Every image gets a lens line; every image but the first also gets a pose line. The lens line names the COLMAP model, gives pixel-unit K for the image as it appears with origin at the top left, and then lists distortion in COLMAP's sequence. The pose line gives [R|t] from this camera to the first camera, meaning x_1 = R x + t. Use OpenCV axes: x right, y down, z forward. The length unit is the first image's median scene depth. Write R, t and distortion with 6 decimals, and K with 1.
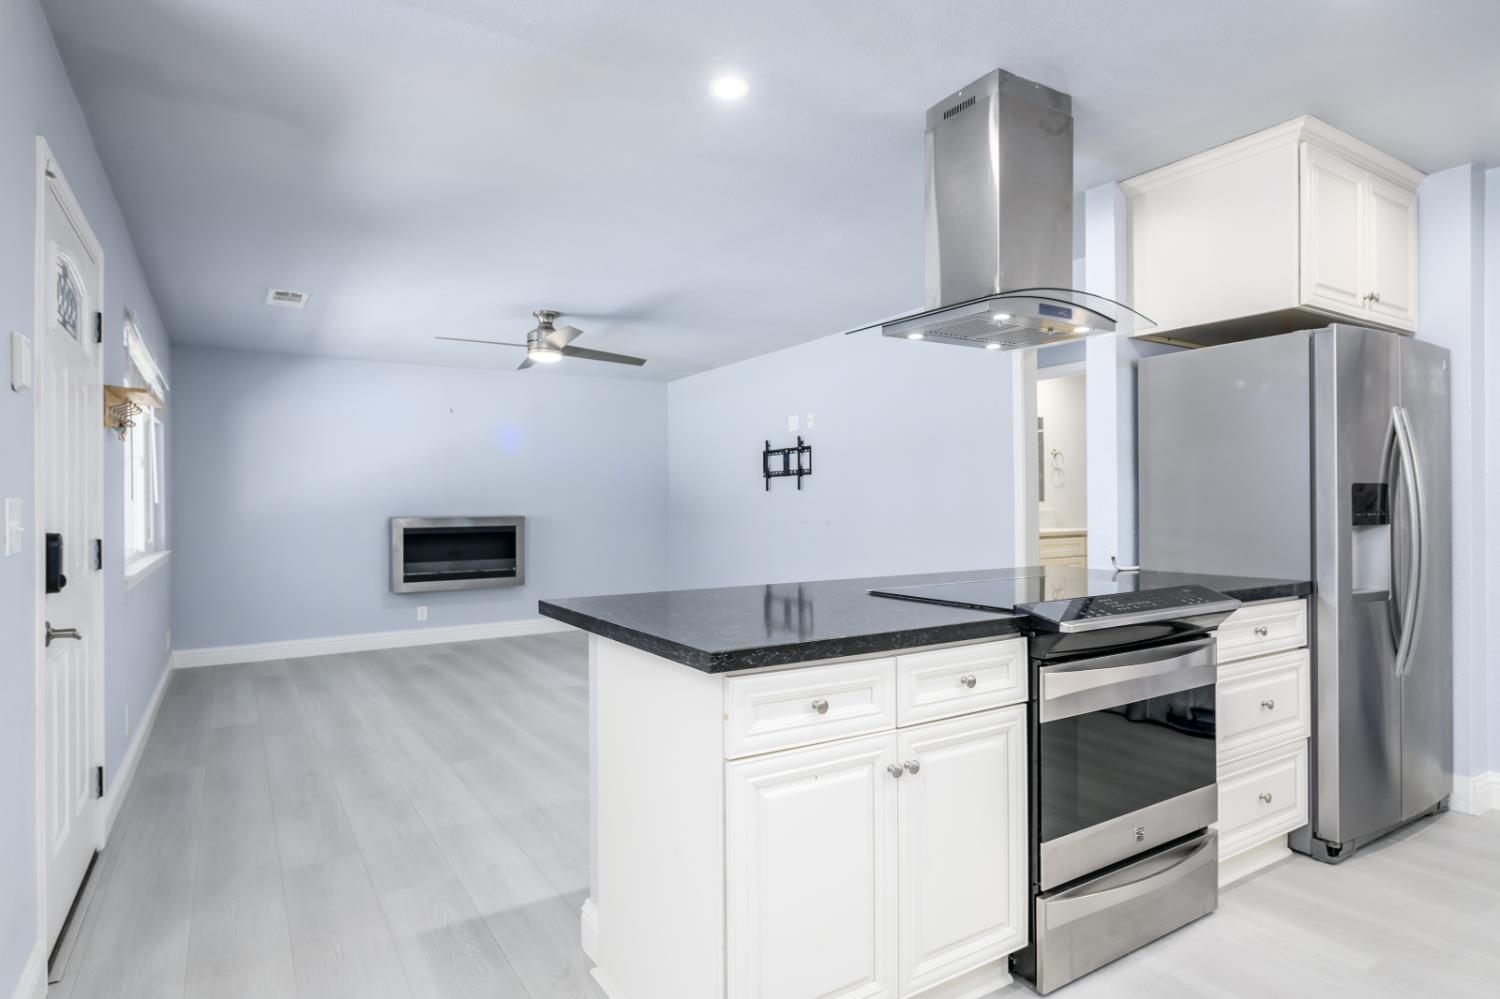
lens RADIAL K [[819.4, 0, 750.0], [0, 819.4, 499.5], [0, 0, 1]] dist [-0.001046, 0.000144]
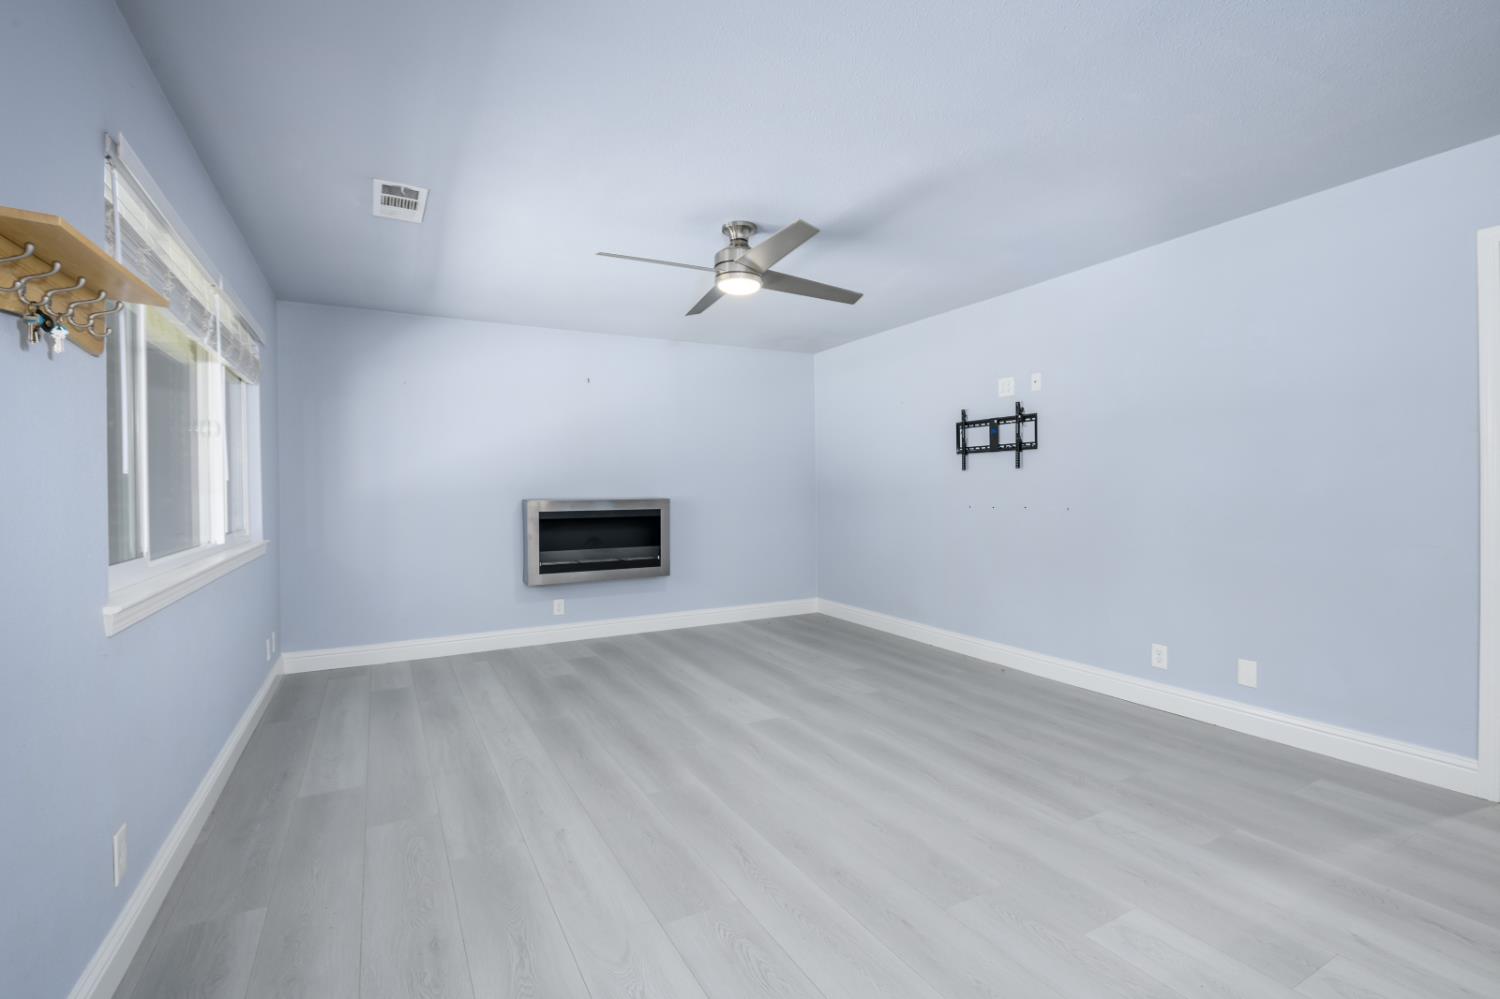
lens RADIAL K [[671.0, 0, 750.0], [0, 671.0, 499.5], [0, 0, 1]] dist [0.001650, 0.000098]
pose [[0.998171, 0.004079, -0.060317, -0.162046], [-0.002647, 0.999713, 0.023803, 0.004141], [0.060397, -0.023600, 0.997895, 0.311834]]
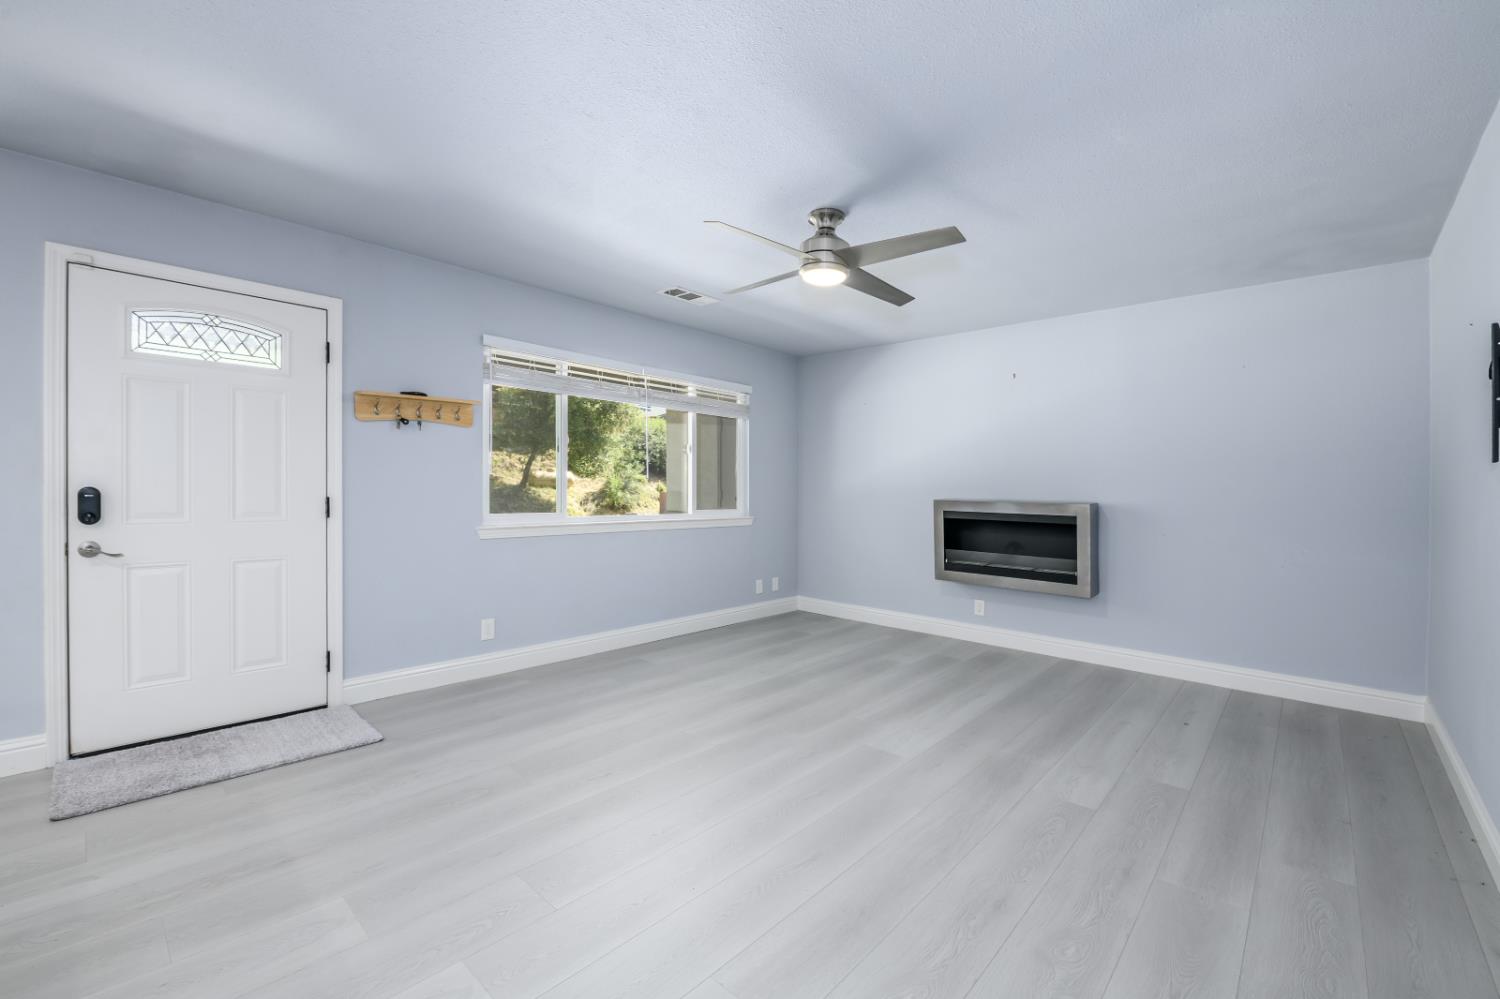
lens RADIAL K [[624.9, 0, 750.0], [0, 624.9, 499.5], [0, 0, 1]] dist [-0.001014, -0.000136]
pose [[0.255471, 0.028696, -0.966391, 0.208985], [-0.011398, 0.999579, 0.026668, 0.005663], [0.966749, 0.004202, 0.255691, 0.633660]]
